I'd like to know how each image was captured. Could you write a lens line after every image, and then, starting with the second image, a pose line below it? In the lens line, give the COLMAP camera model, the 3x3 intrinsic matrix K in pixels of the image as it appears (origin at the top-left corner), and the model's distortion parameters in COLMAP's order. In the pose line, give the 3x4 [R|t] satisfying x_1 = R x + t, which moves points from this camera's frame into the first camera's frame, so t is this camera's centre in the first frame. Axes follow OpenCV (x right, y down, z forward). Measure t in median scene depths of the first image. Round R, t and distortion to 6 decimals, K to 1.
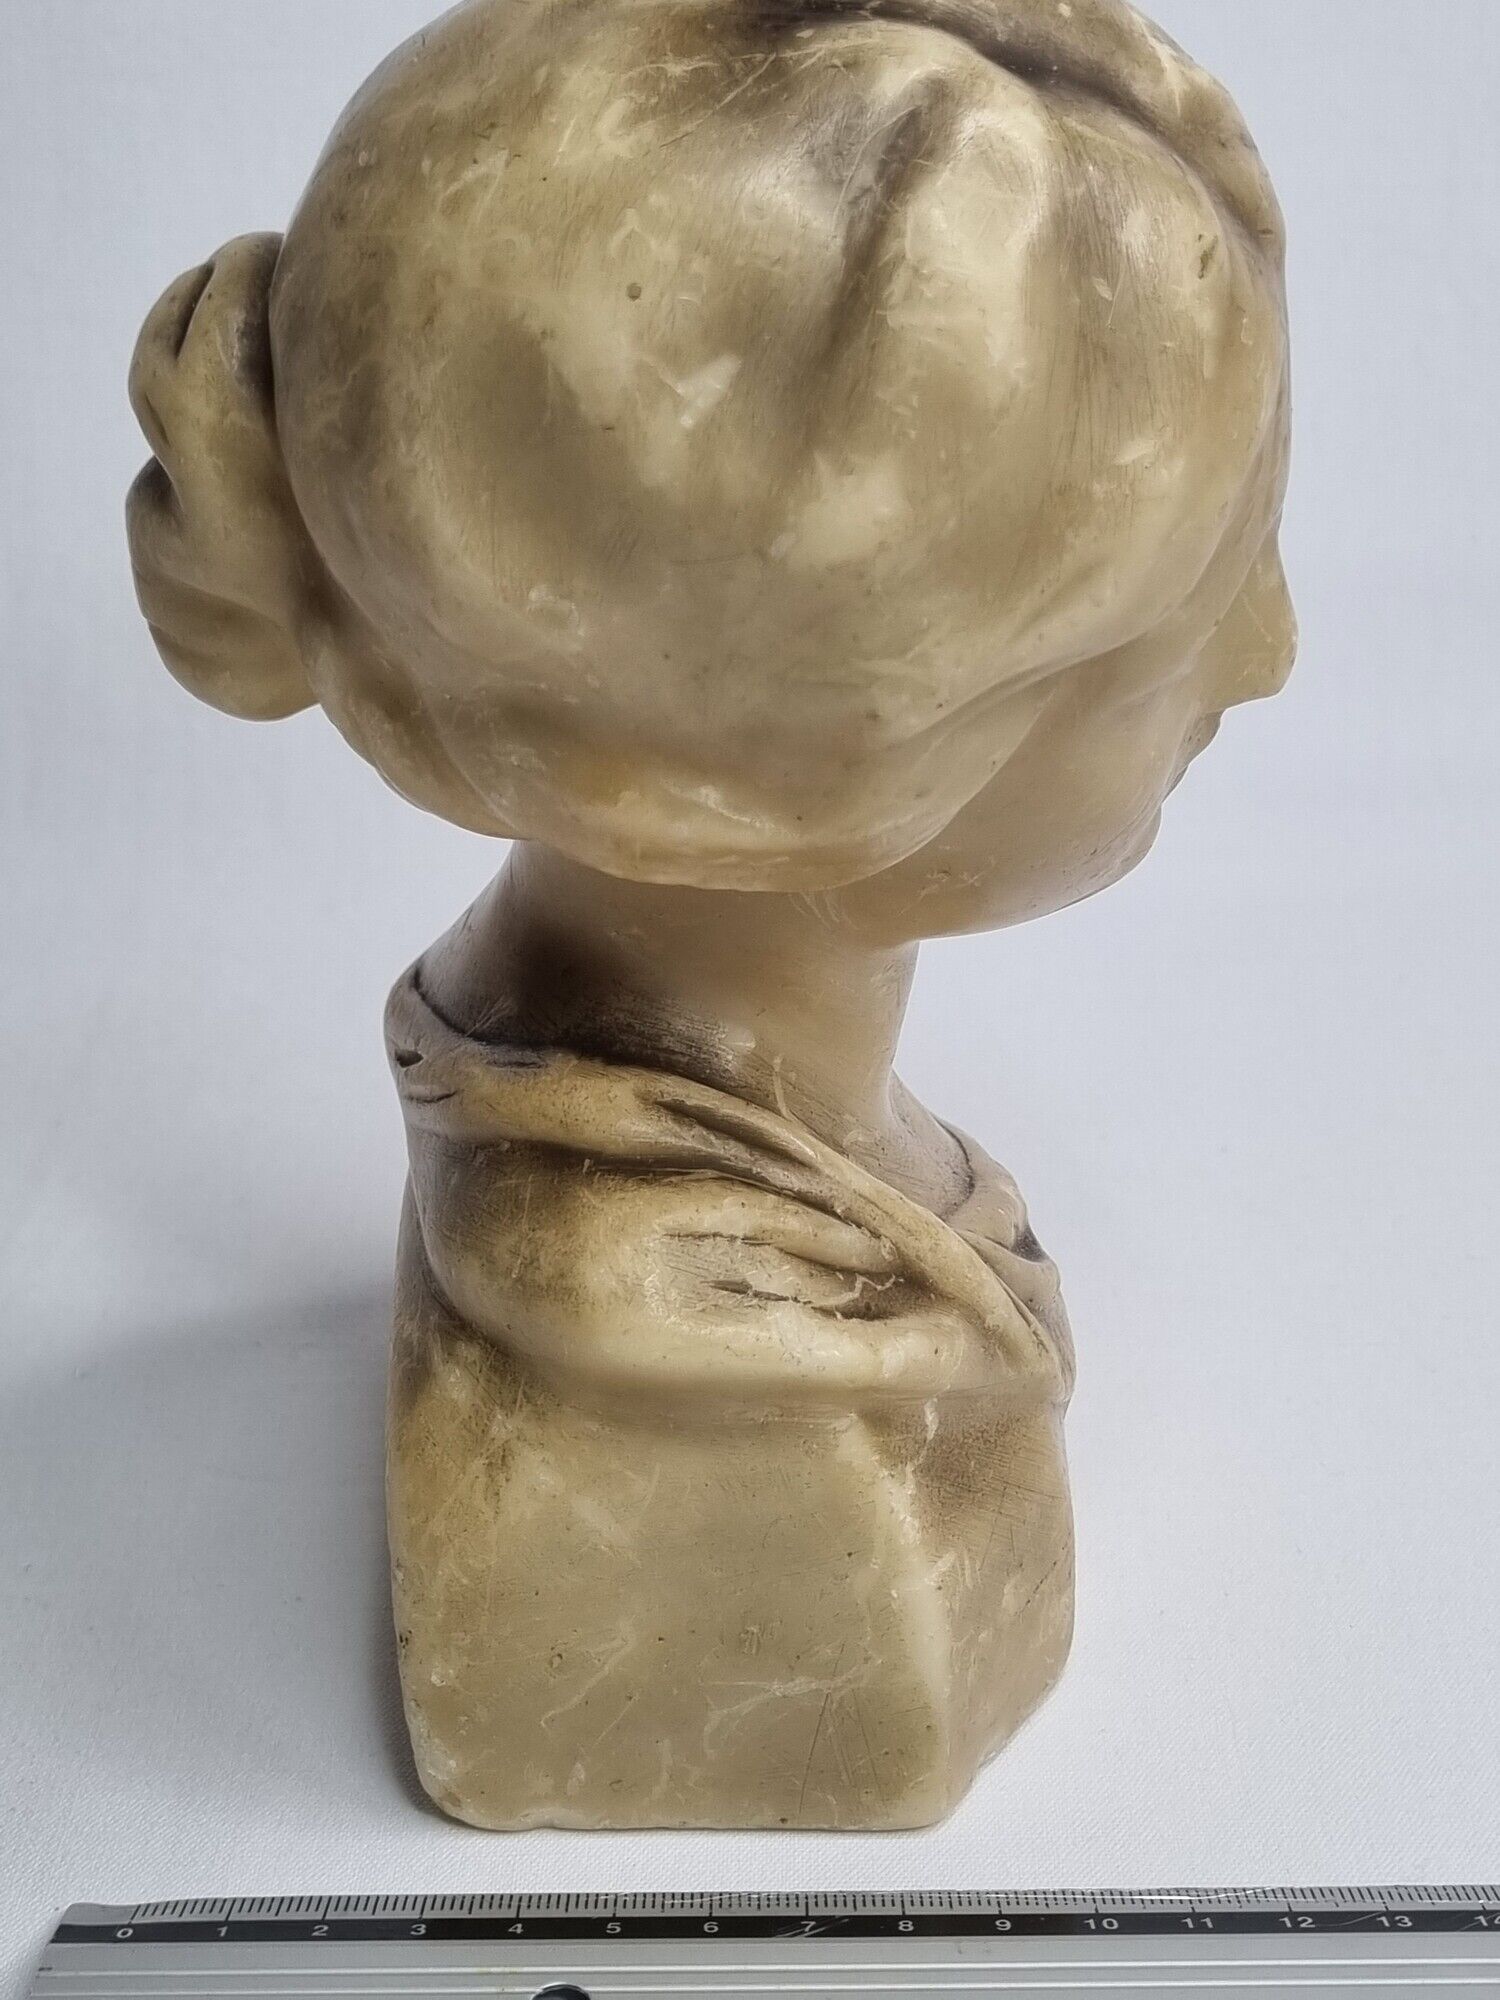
lens RADIAL K [[3027.0, 0, 752.4], [0, 3027.0, 1027.4], [0, 0, 1]] dist [0.033632, 0.000000]
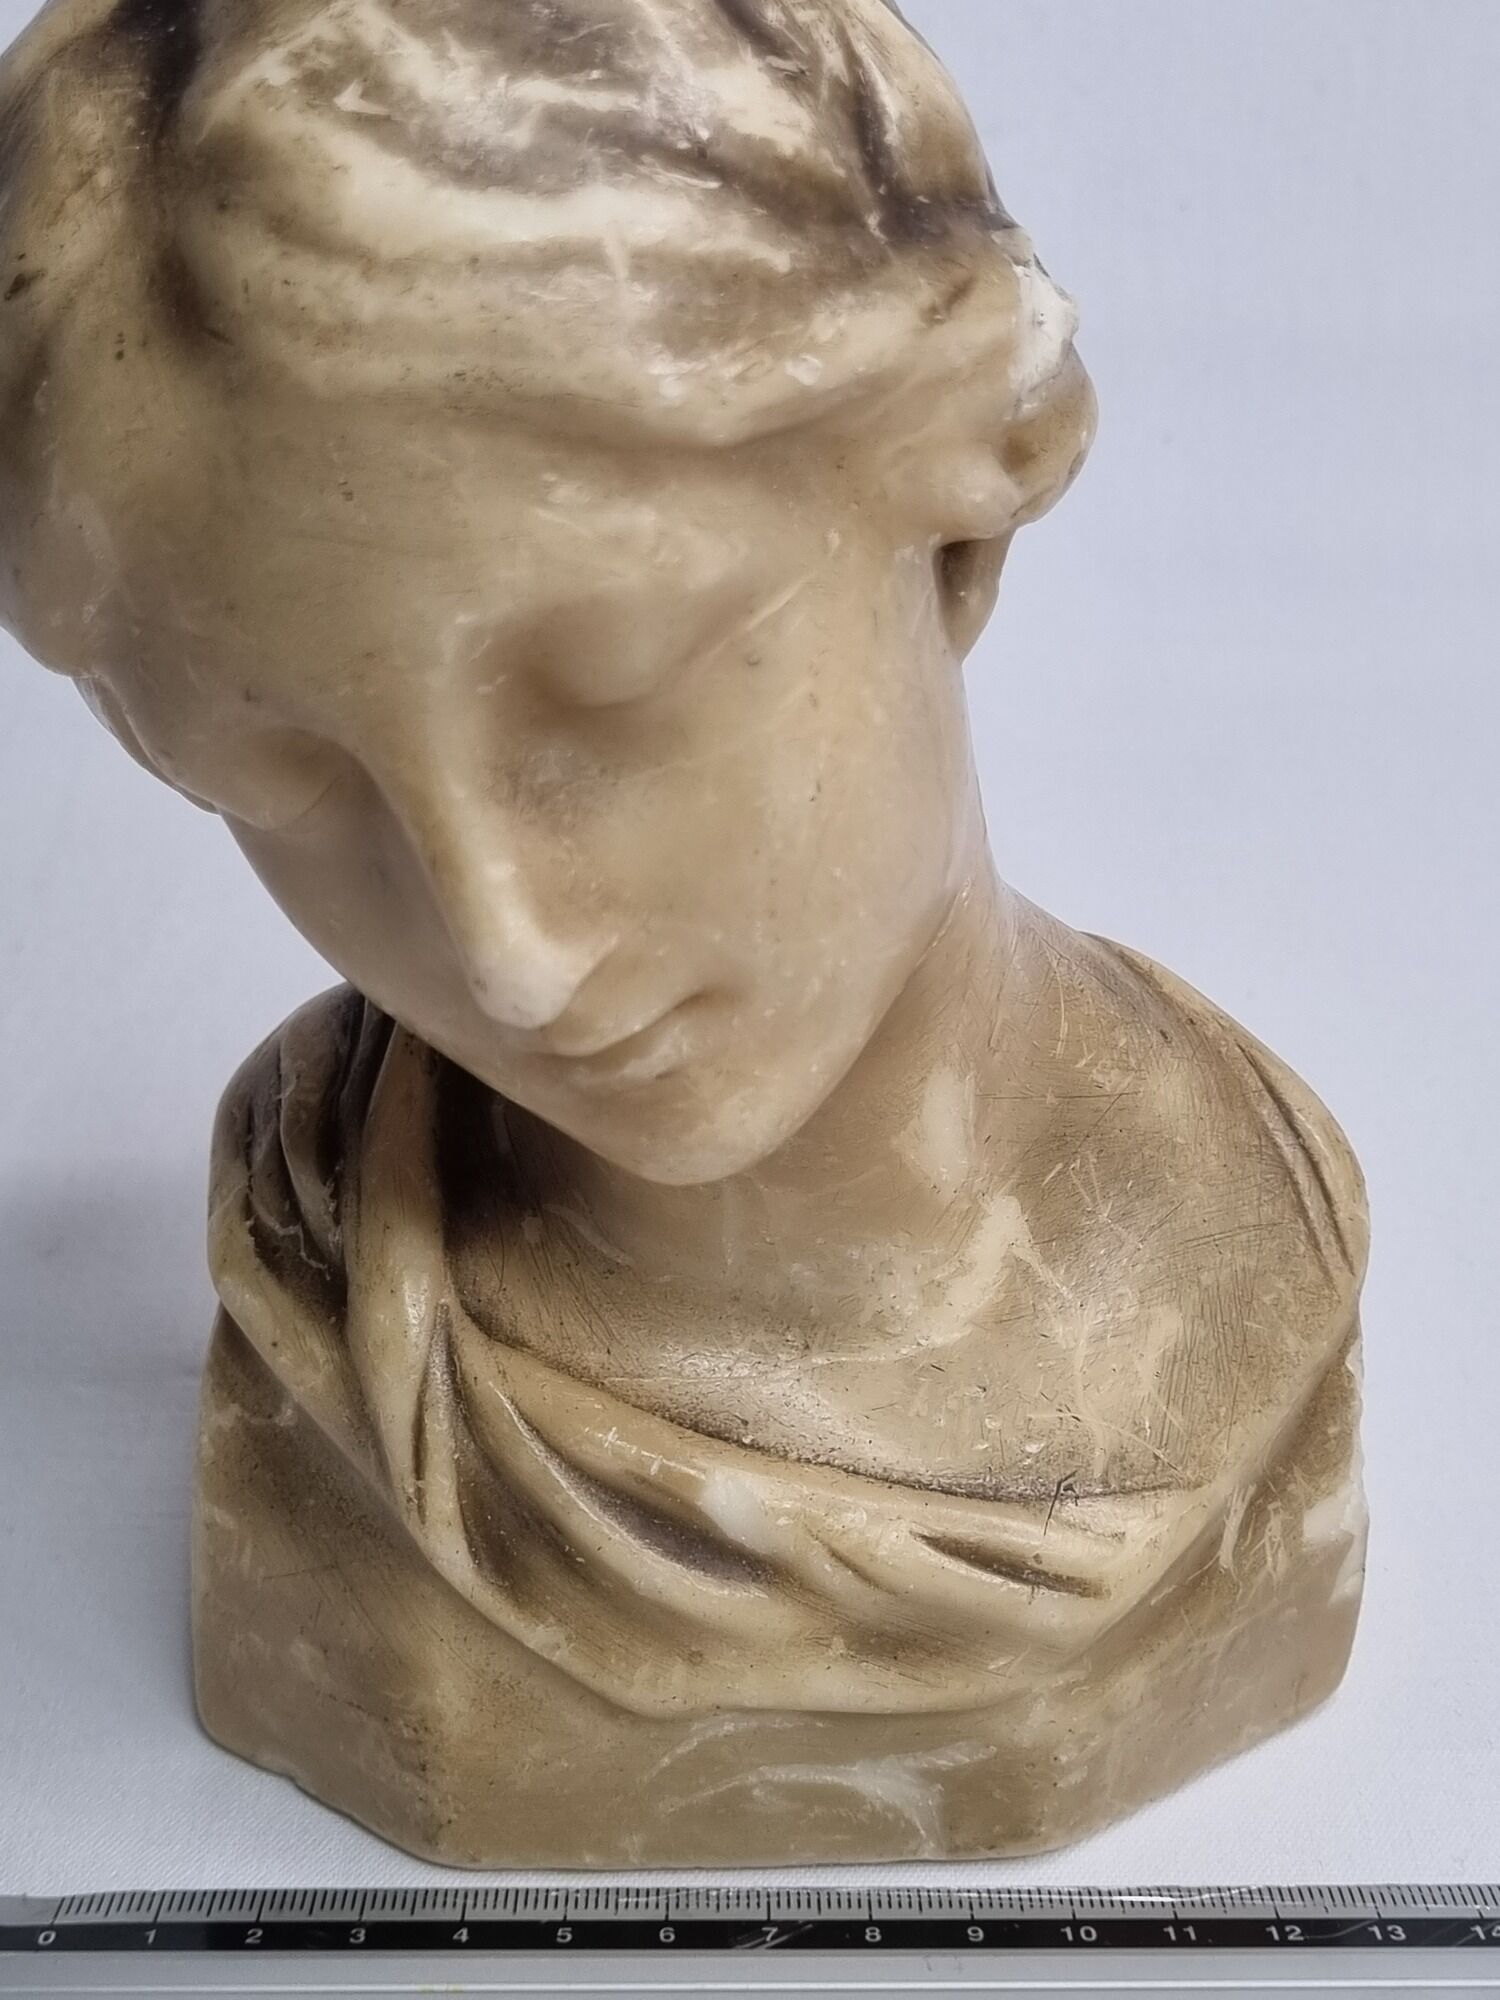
lens RADIAL K [[3023.5, 0, 757.7], [0, 3023.5, 931.0], [0, 0, 1]] dist [0.023132, 0.000000]
pose [[-0.059567, 0.525452, -0.848736, 0.785592], [-0.425504, 0.755767, 0.497758, -0.521527], [0.902994, 0.390790, 0.178563, 0.937809]]
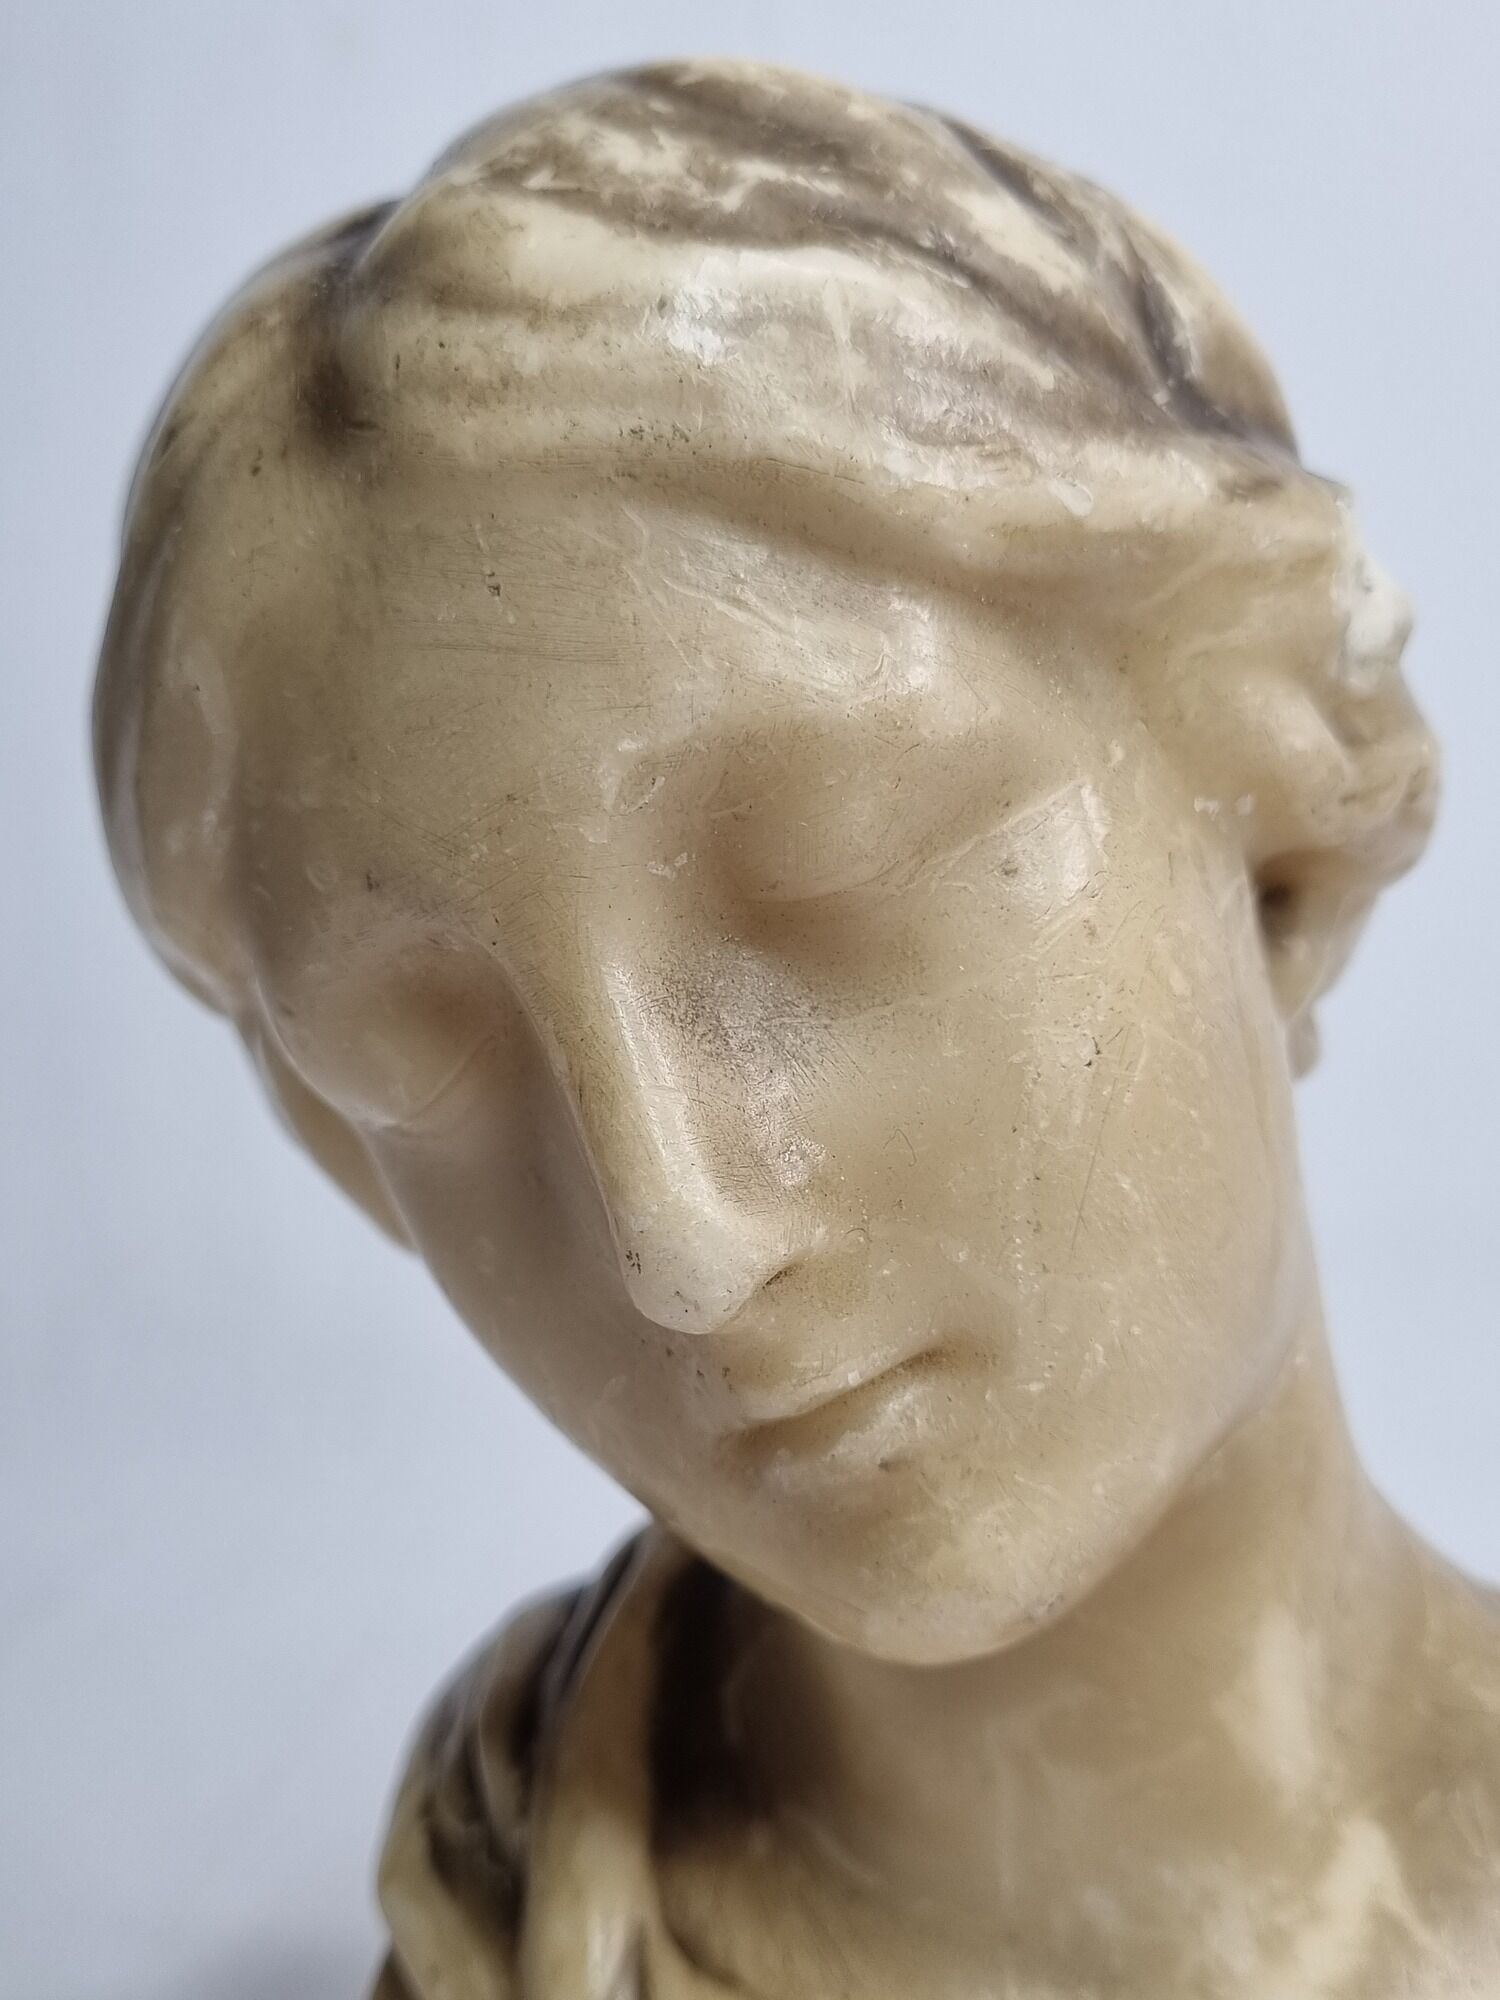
lens RADIAL K [[2315.7, 0, 753.2], [0, 2315.7, 1001.2], [0, 0, 1]] dist [0.015991, 0.000000]
pose [[-0.215351, 0.135400, -0.967104, 0.568734], [-0.393695, 0.894255, 0.212867, -0.259799], [0.893660, 0.426586, -0.139272, 1.069321]]
